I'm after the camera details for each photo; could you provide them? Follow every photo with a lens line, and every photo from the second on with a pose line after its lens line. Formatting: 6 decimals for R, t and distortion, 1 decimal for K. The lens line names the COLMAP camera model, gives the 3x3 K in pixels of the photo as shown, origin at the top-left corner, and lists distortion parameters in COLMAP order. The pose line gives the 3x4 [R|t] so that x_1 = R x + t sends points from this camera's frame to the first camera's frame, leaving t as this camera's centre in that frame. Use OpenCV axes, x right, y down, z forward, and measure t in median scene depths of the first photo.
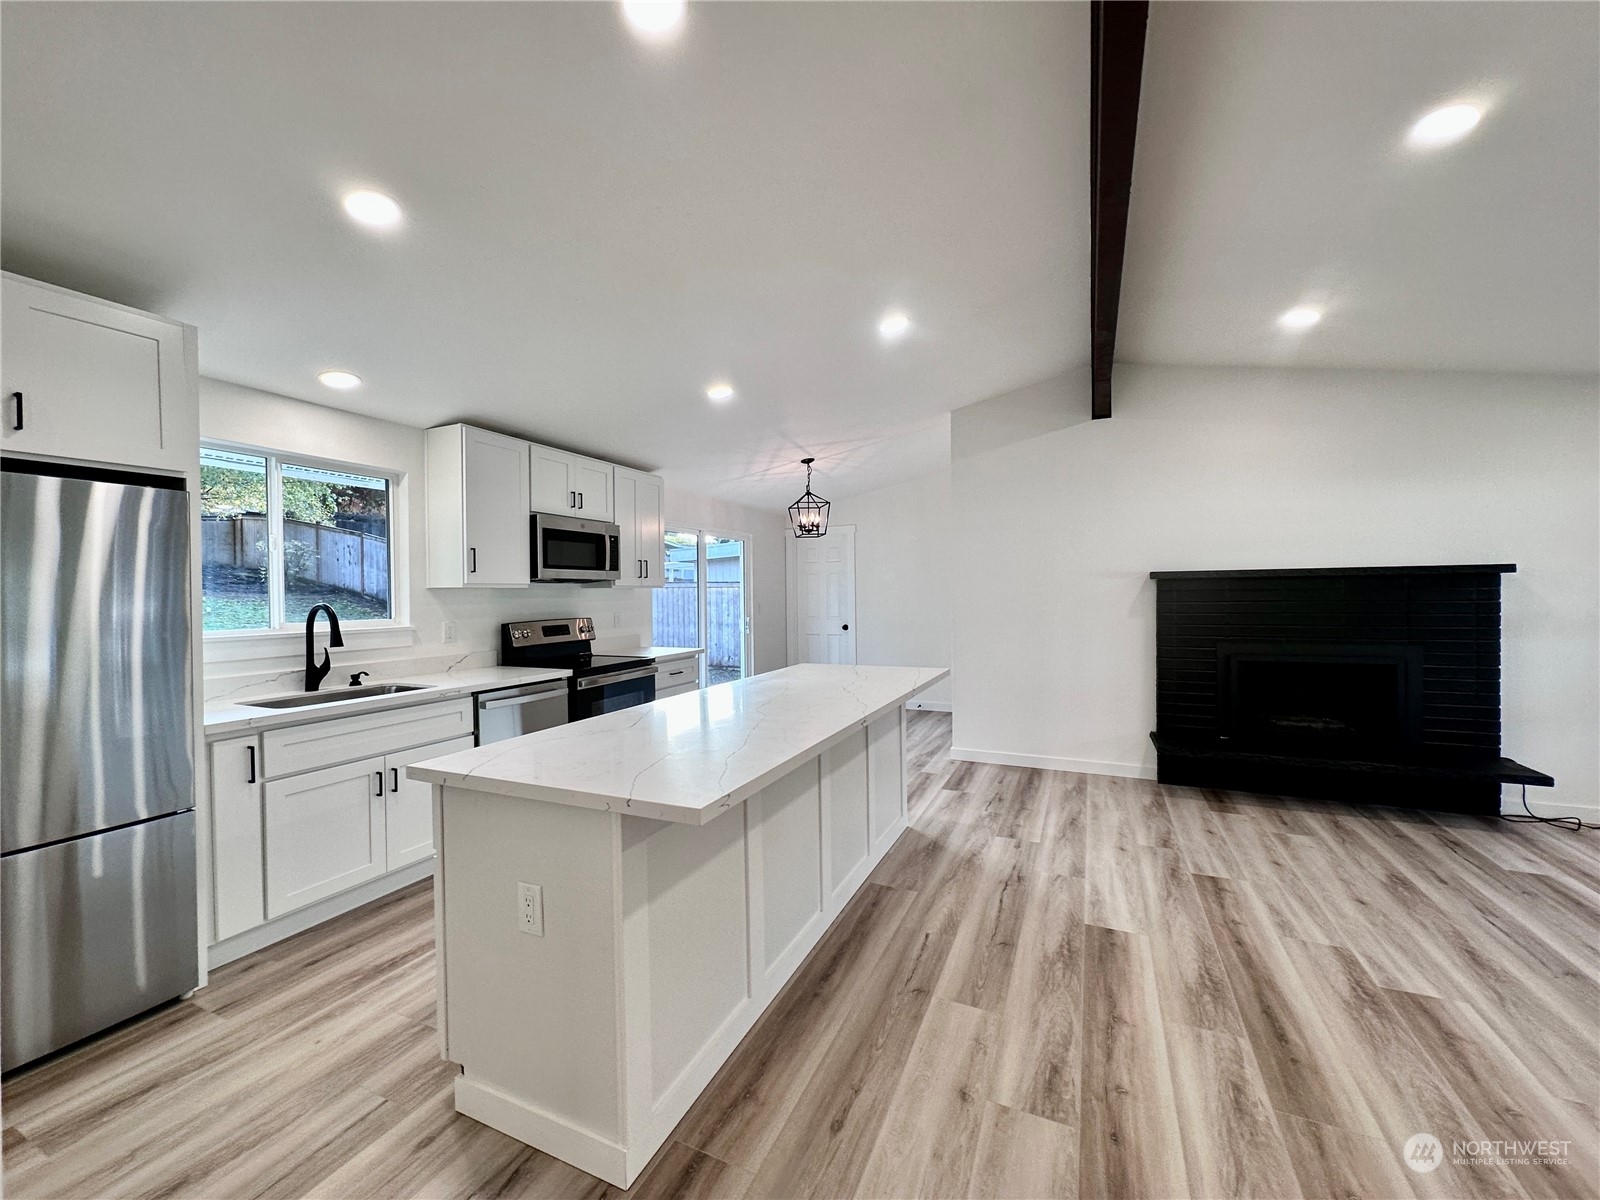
lens RADIAL K [[636.4, 0, 800.0], [0, 636.4, 601.2], [0, 0, 1]] dist [-0.004213, 0.000554]
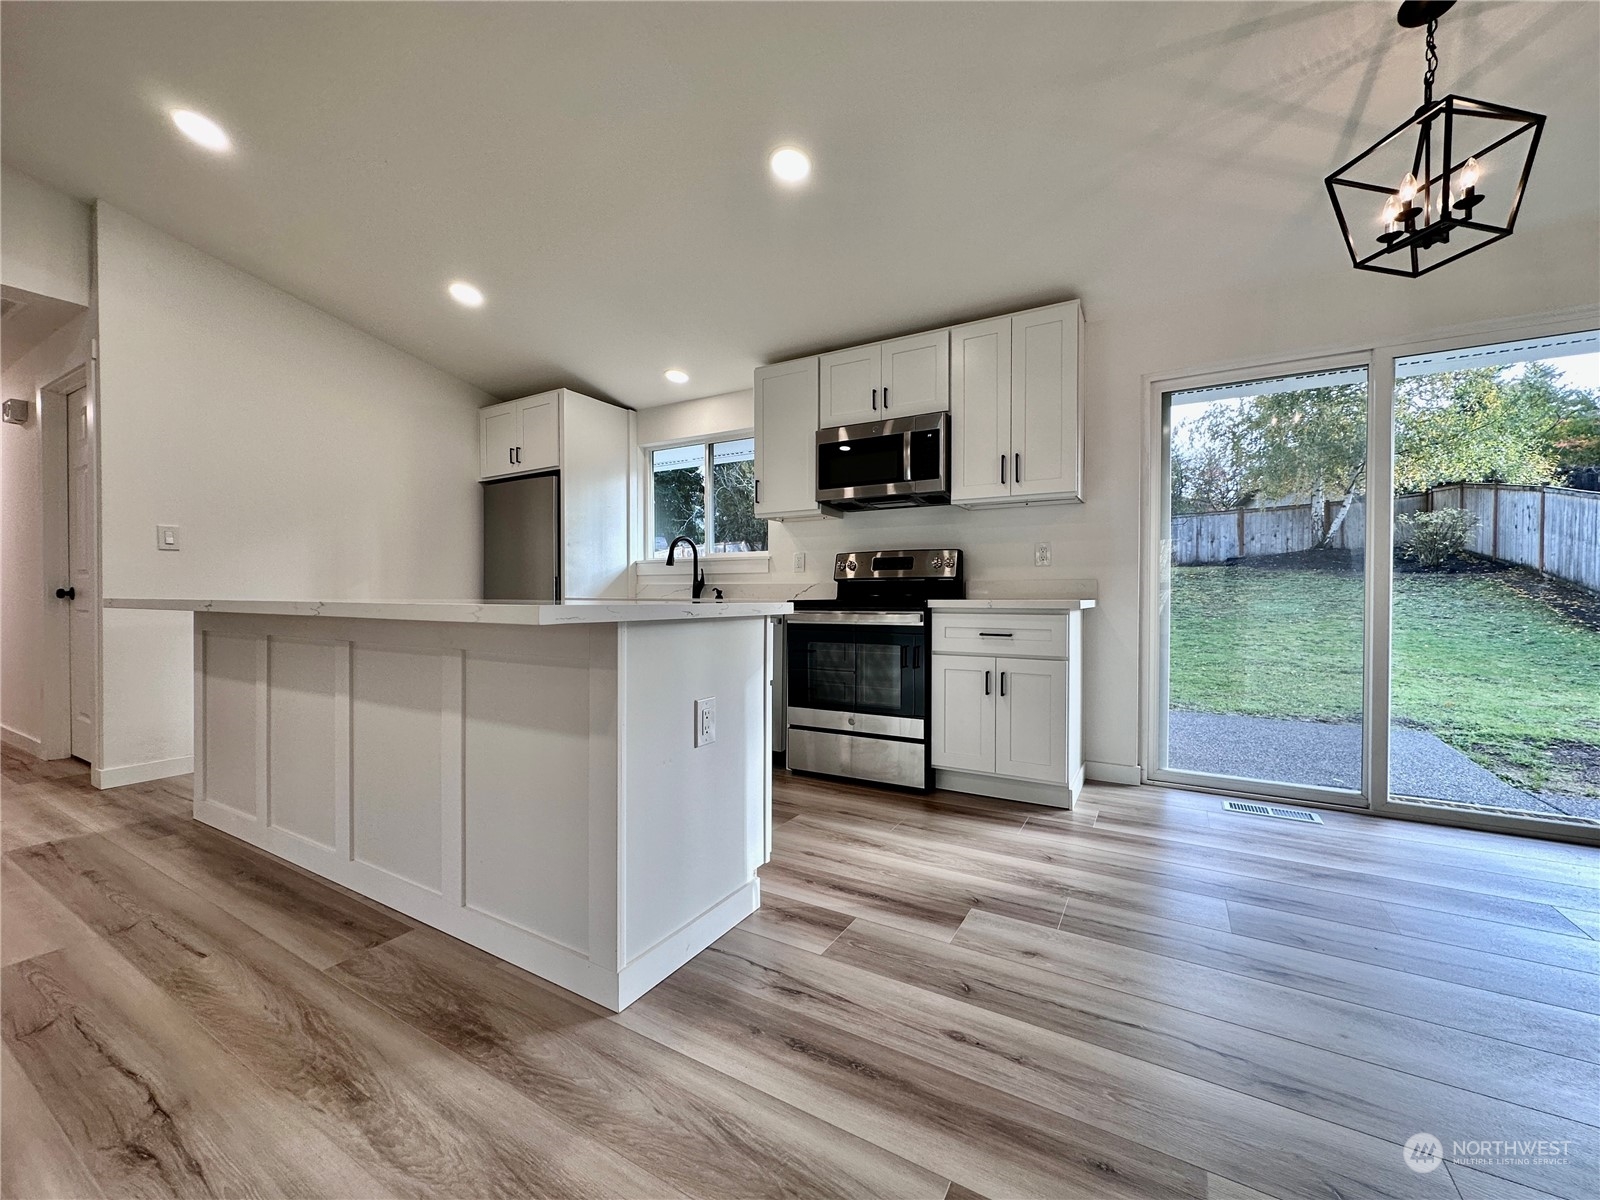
lens RADIAL K [[636.4, 0, 797.8], [0, 636.4, 599.7], [0, 0, 1]] dist [-0.004213, 0.000554]
pose [[-0.091627, 0.020746, -0.995577, 0.552498], [-0.014831, 0.999644, 0.022196, 0.093433], [0.995683, 0.016799, -0.091287, 1.167046]]
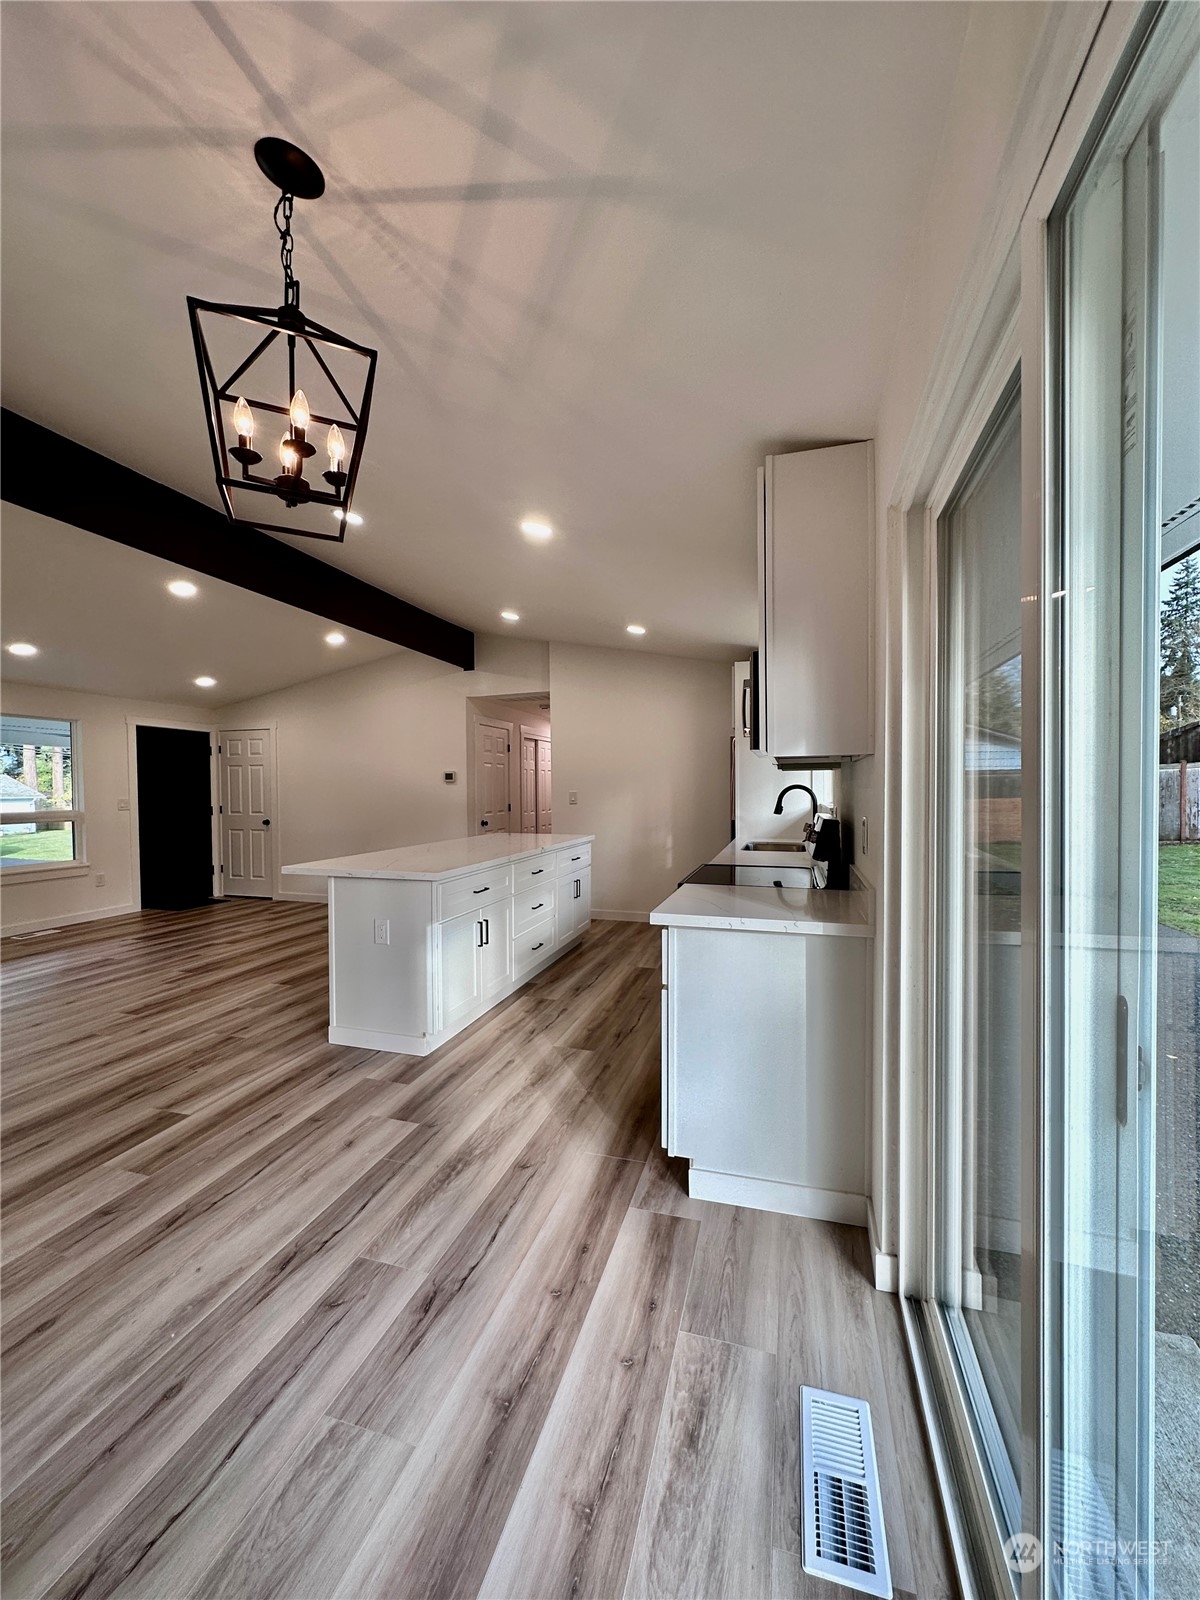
lens RADIAL K [[636.4, 0, 595.0], [0, 636.4, 796.5], [0, 0, 1]] dist [-0.004213, 0.000554]
pose [[-0.990827, 0.022698, -0.133215, -0.093820], [0.019035, 0.999407, 0.028706, -0.013711], [0.133787, 0.025907, -0.990671, 1.976719]]
